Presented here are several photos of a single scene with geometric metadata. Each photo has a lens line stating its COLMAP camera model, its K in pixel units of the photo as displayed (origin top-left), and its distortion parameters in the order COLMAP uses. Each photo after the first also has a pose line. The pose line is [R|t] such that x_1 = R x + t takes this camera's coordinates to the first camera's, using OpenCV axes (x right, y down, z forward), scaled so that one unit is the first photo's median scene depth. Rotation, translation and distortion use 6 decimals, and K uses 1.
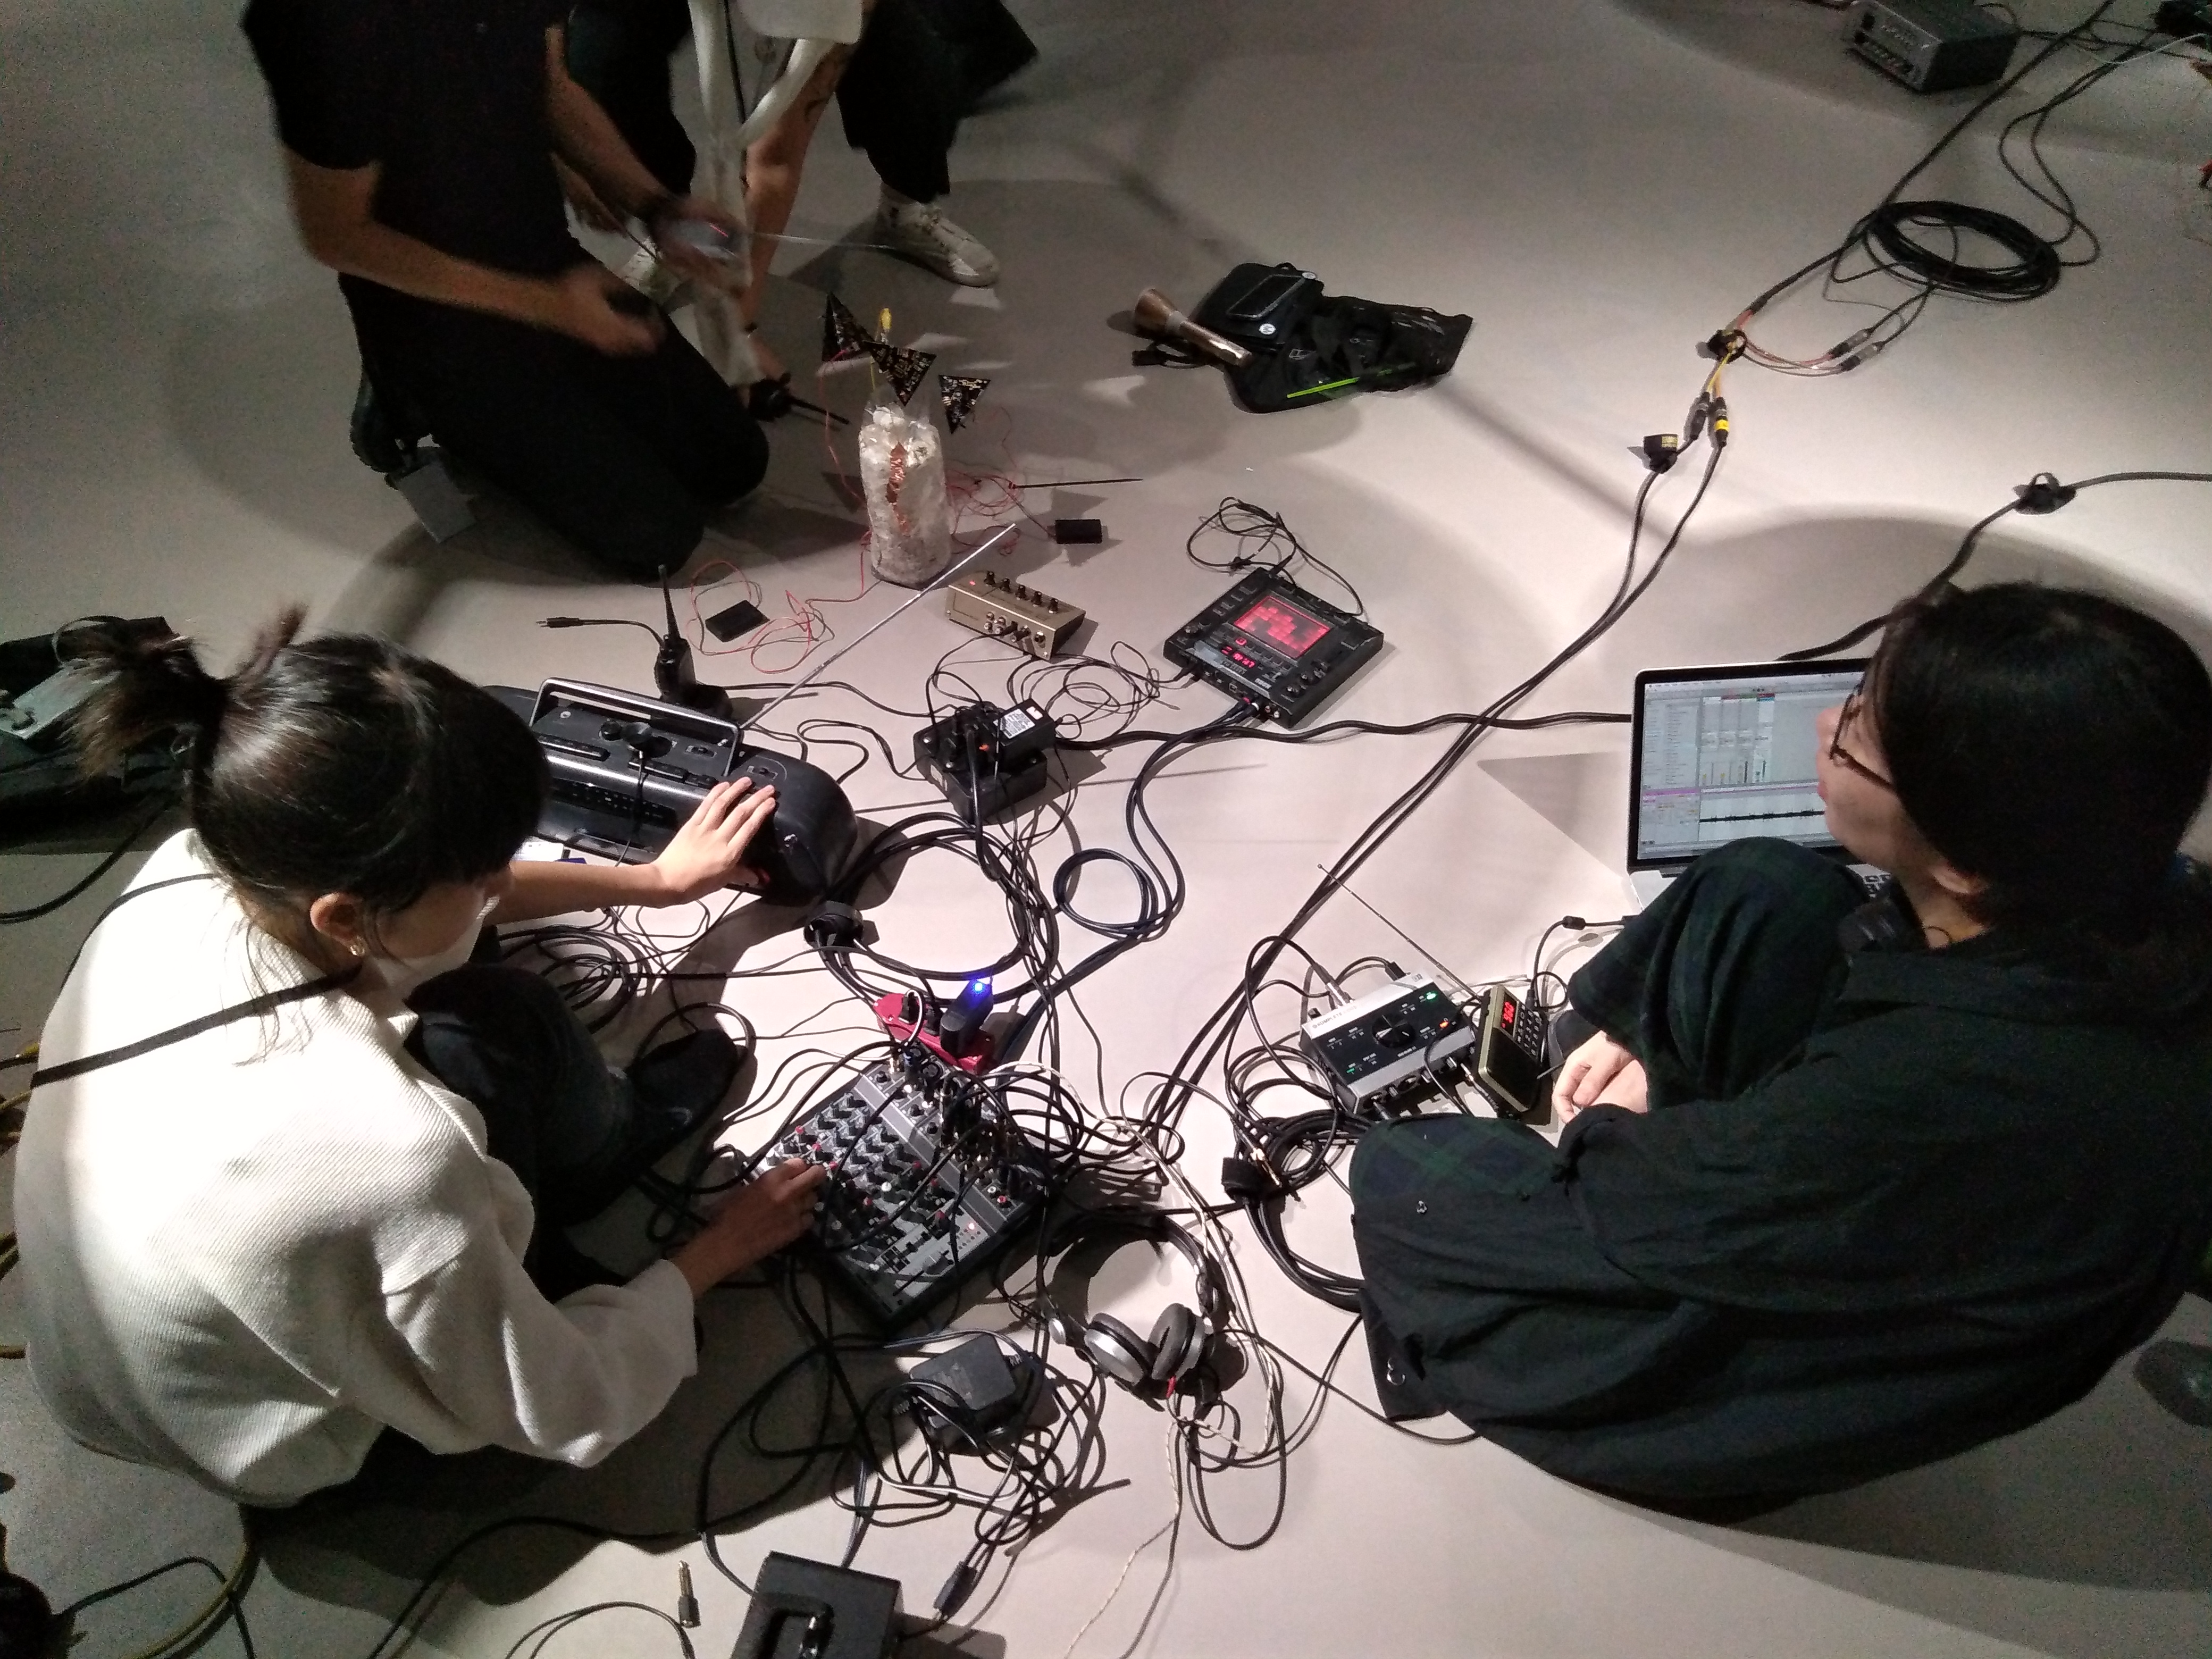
lens RADIAL K [[1668.8, 0, 1106.0], [0, 1668.8, 829.5], [0, 0, 1]] dist [0.008748, 0.001228]
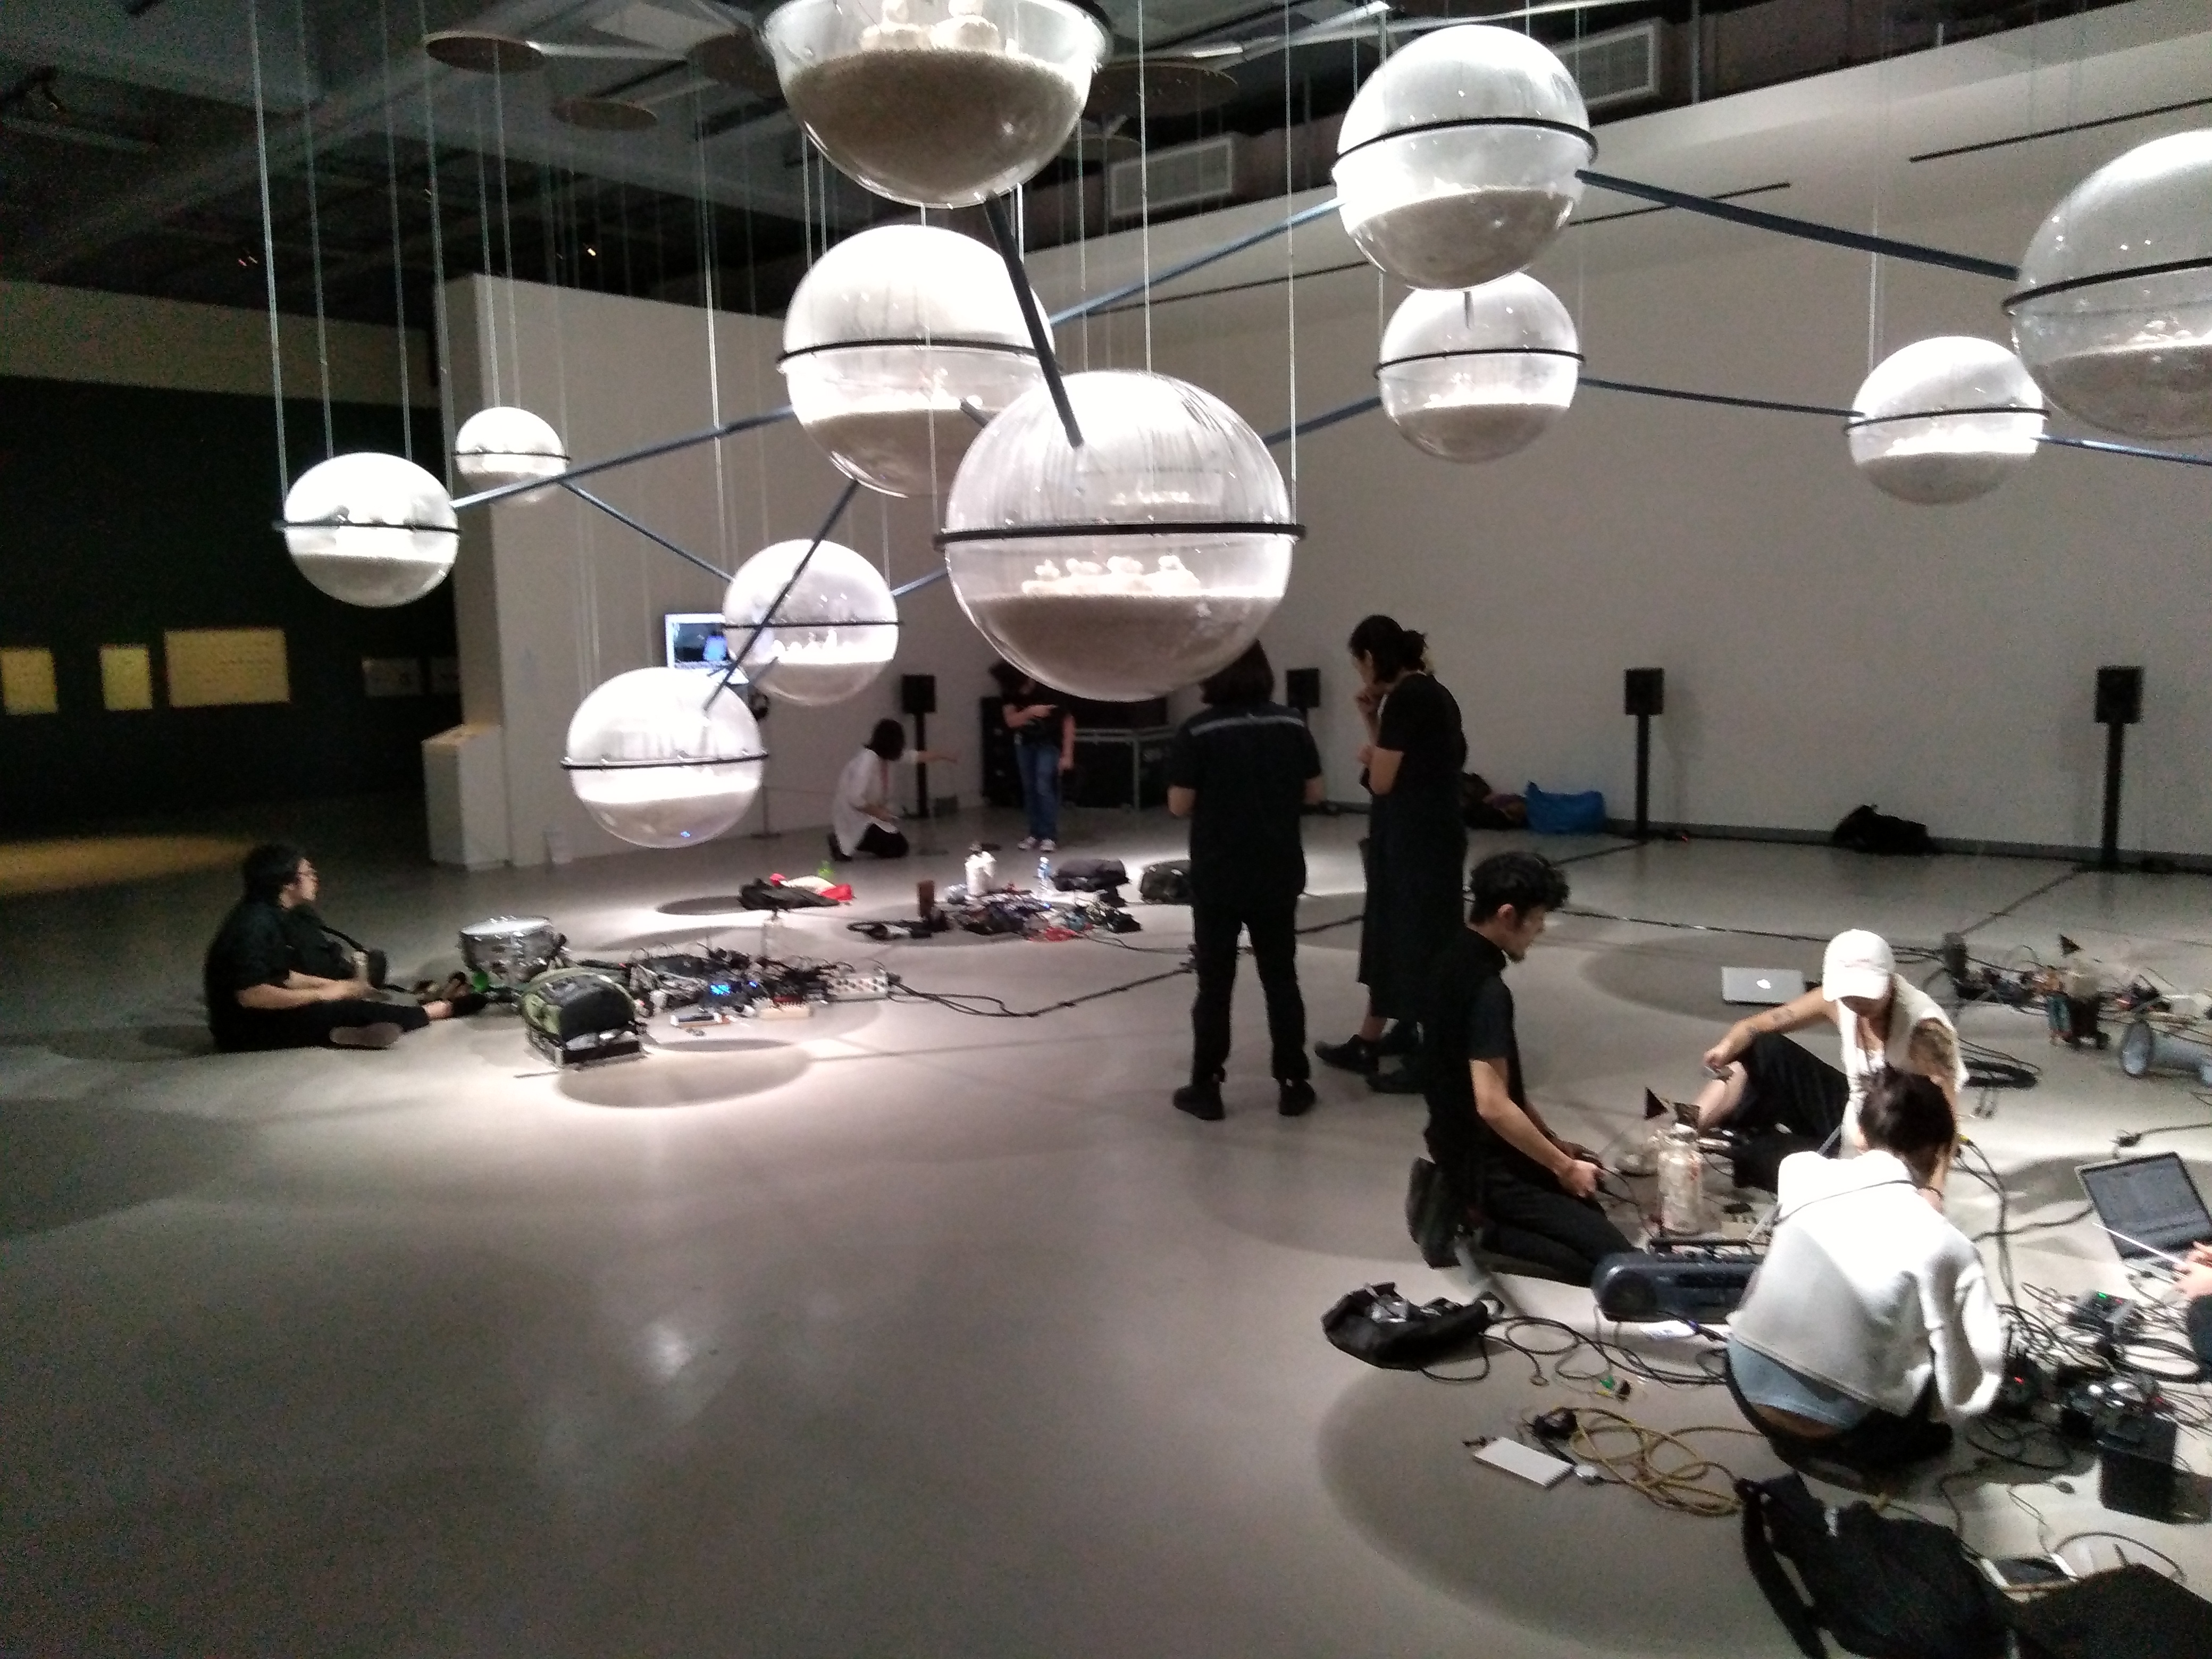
lens RADIAL K [[1643.0, 0, 1106.0], [0, 1643.0, 829.5], [0, 0, 1]] dist [0.053619, -0.053970]
pose [[0.969340, -0.098208, 0.225246, -1.464476], [0.221176, 0.748088, -0.625656, 0.702545], [-0.107059, 0.656292, 0.746873, -0.870318]]
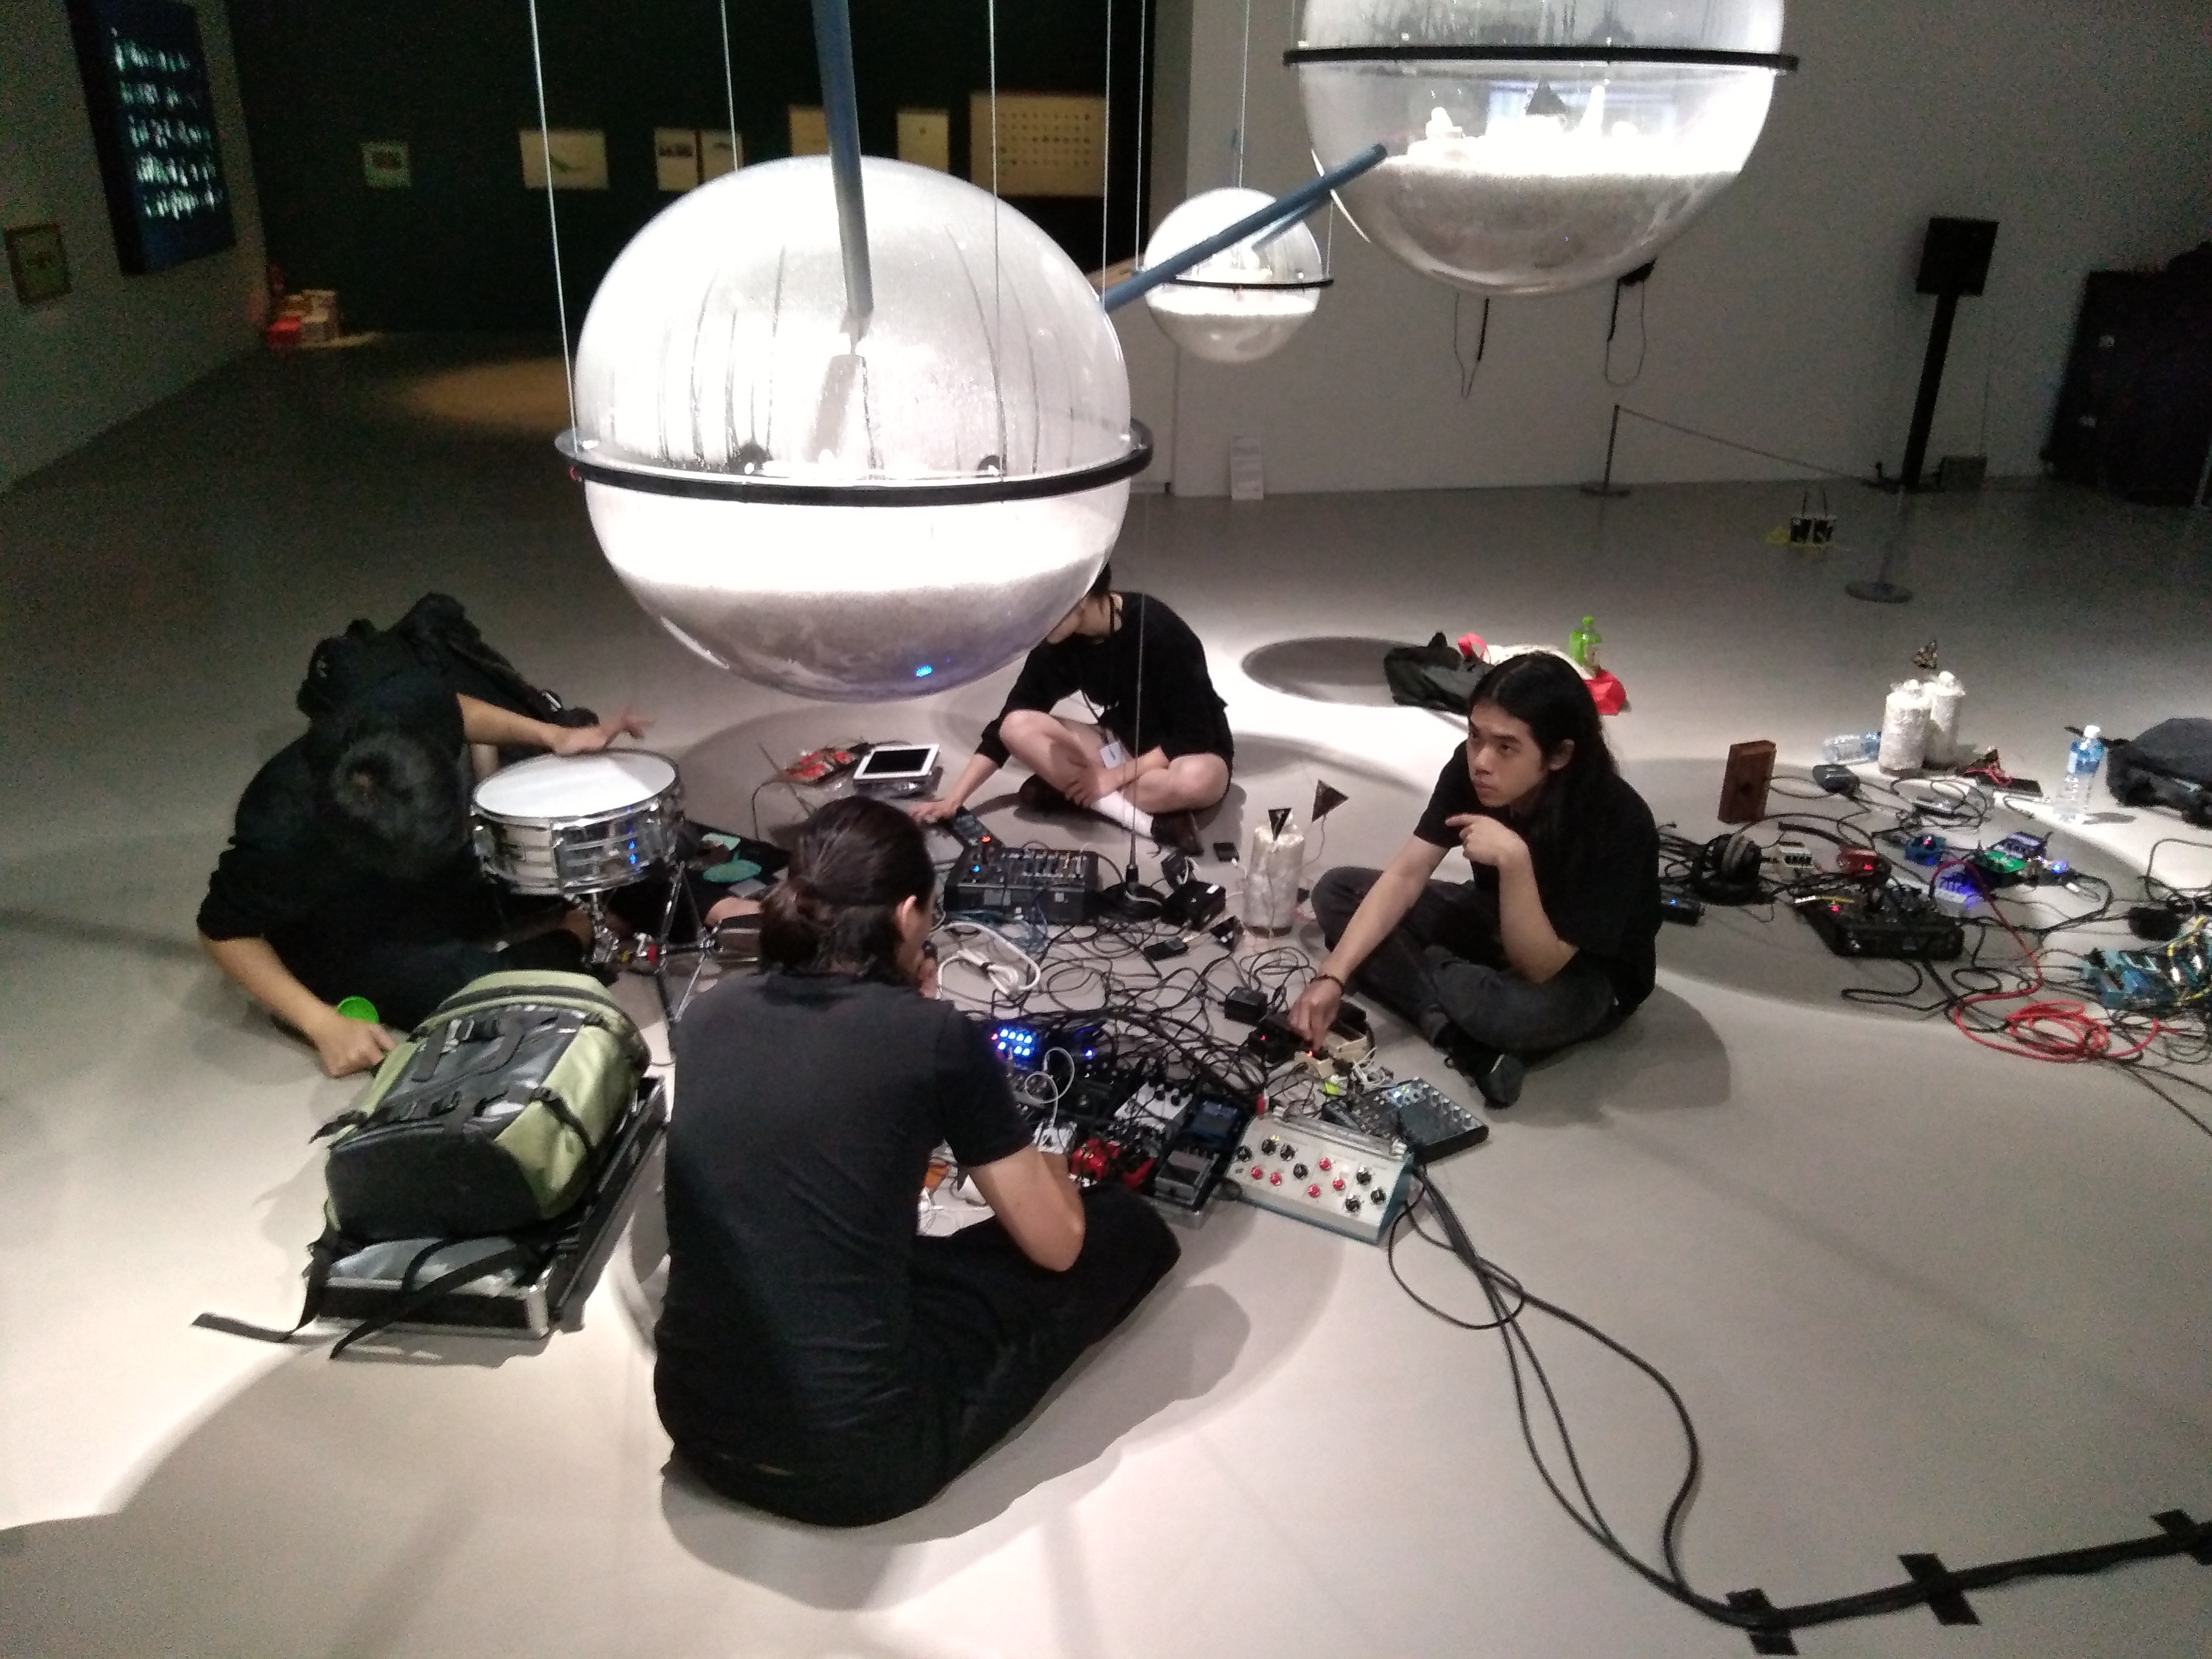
lens RADIAL K [[1637.0, 0, 1106.0], [0, 1637.0, 829.5], [0, 0, 1]] dist [0.035917, -0.067550]
pose [[0.929095, 0.118500, -0.350342, -0.884604], [-0.258105, 0.886207, -0.384733, -1.364149], [0.264885, 0.447879, 0.853956, 1.108626]]
